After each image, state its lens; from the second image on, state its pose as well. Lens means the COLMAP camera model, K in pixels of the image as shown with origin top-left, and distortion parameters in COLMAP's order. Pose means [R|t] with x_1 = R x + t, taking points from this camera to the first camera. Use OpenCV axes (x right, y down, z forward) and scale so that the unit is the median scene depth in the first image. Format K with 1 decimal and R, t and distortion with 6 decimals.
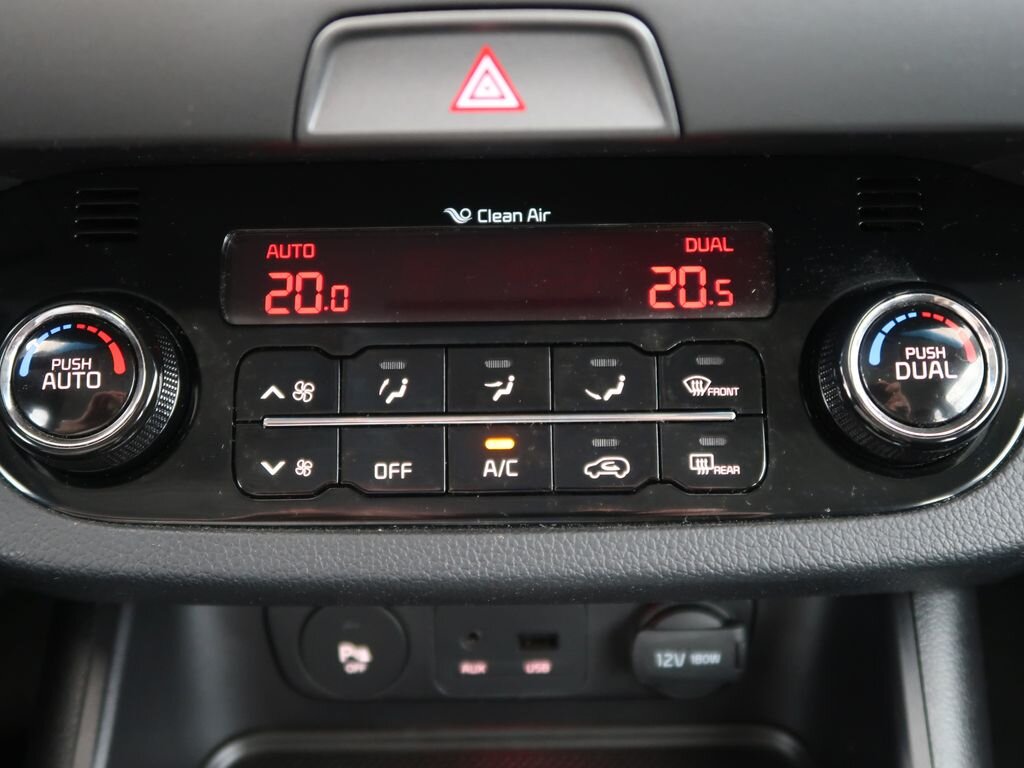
lens RADIAL K [[1163.9, 0, 526.0], [0, 1163.9, 386.7], [0, 0, 1]] dist [0.006466, 0.000000]
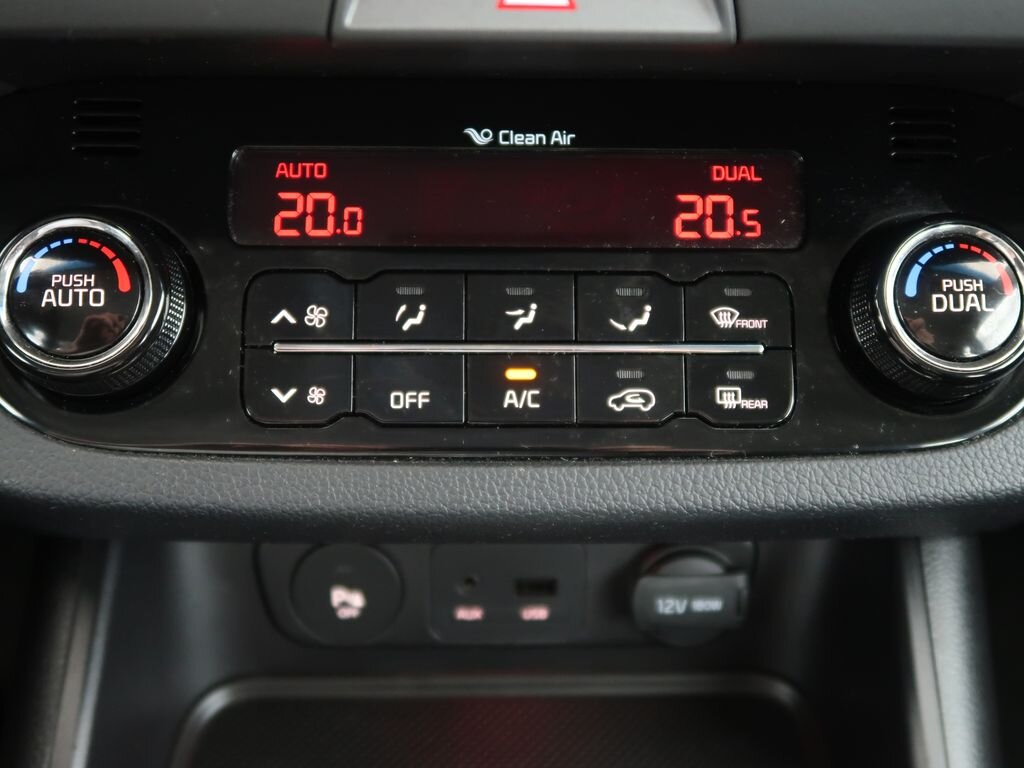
lens RADIAL K [[1163.9, 0, 524.1], [0, 1163.9, 387.1], [0, 0, 1]] dist [0.006466, 0.000000]
pose [[0.999037, 0.015085, 0.041212, -0.059306], [-0.016192, 0.999514, 0.026654, 0.034170], [-0.040790, -0.027296, 0.998795, 0.036898]]
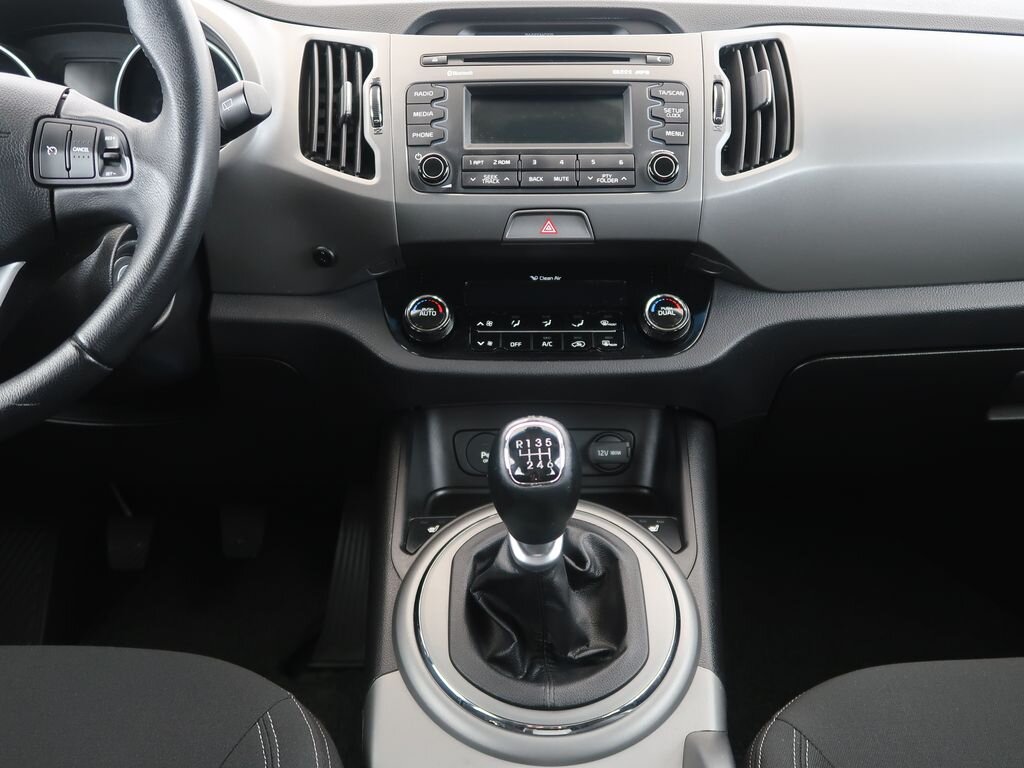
lens RADIAL K [[1062.3, 0, 529.1], [0, 1062.3, 371.4], [0, 0, 1]] dist [-0.019534, 0.000000]
pose [[0.999845, 0.008993, 0.015168, -0.121094], [-0.004414, 0.960430, -0.278488, 1.010911], [-0.017072, 0.278378, 0.960320, -1.964320]]
